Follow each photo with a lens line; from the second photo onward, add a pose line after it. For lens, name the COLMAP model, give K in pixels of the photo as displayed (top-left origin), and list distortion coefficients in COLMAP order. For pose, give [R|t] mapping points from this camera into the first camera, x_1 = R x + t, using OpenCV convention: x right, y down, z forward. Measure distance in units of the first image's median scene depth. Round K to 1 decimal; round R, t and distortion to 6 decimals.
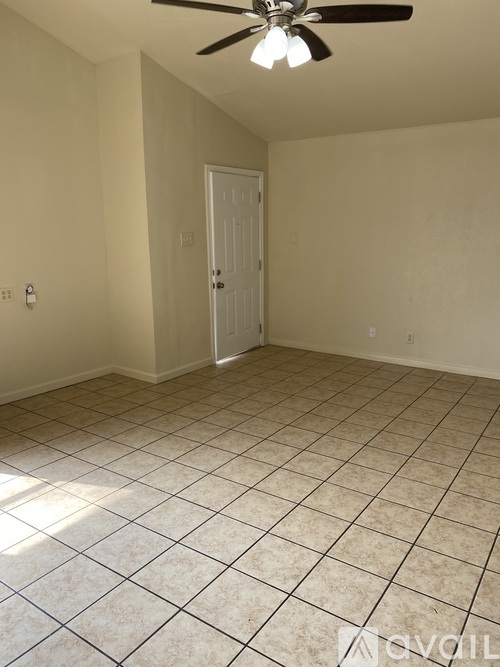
lens RADIAL K [[509.1, 0, 245.5], [0, 509.1, 331.4], [0, 0, 1]] dist [0.011811, -0.021464]
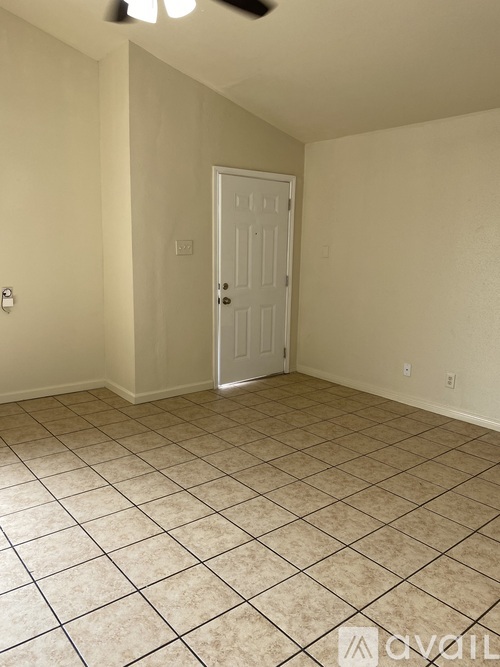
lens RADIAL K [[509.1, 0, 239.1], [0, 509.1, 331.2], [0, 0, 1]] dist [0.011811, -0.021464]
pose [[0.961888, 0.072591, -0.263631, 0.251902], [-0.081856, 0.996347, -0.024318, -0.021717], [0.260903, 0.044971, 0.964317, 0.179134]]
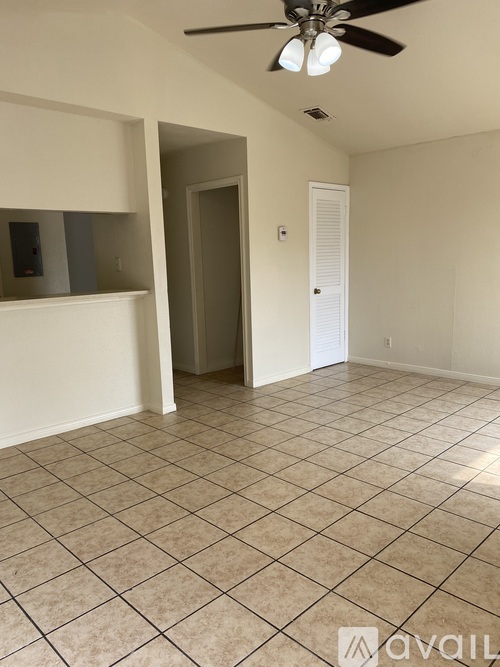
lens RADIAL K [[509.1, 0, 250.0], [0, 509.1, 331.6], [0, 0, 1]] dist [0.011811, -0.021464]
pose [[-0.983013, -0.000823, 0.183535, 0.002574], [0.063742, 0.936215, 0.345598, -0.236133], [-0.172112, 0.351426, -0.920259, 1.240534]]
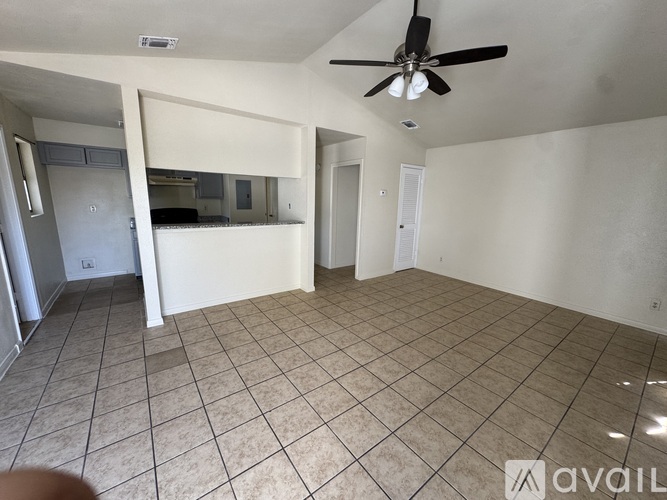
lens RADIAL K [[265.4, 0, 328.8], [0, 265.4, 249.4], [0, 0, 1]] dist [-0.009503, 0.000404]
pose [[-0.947842, -0.083616, 0.307576, 0.007604], [0.040793, 0.925219, 0.377235, -0.237664], [-0.316118, 0.370106, -0.873551, 1.144966]]
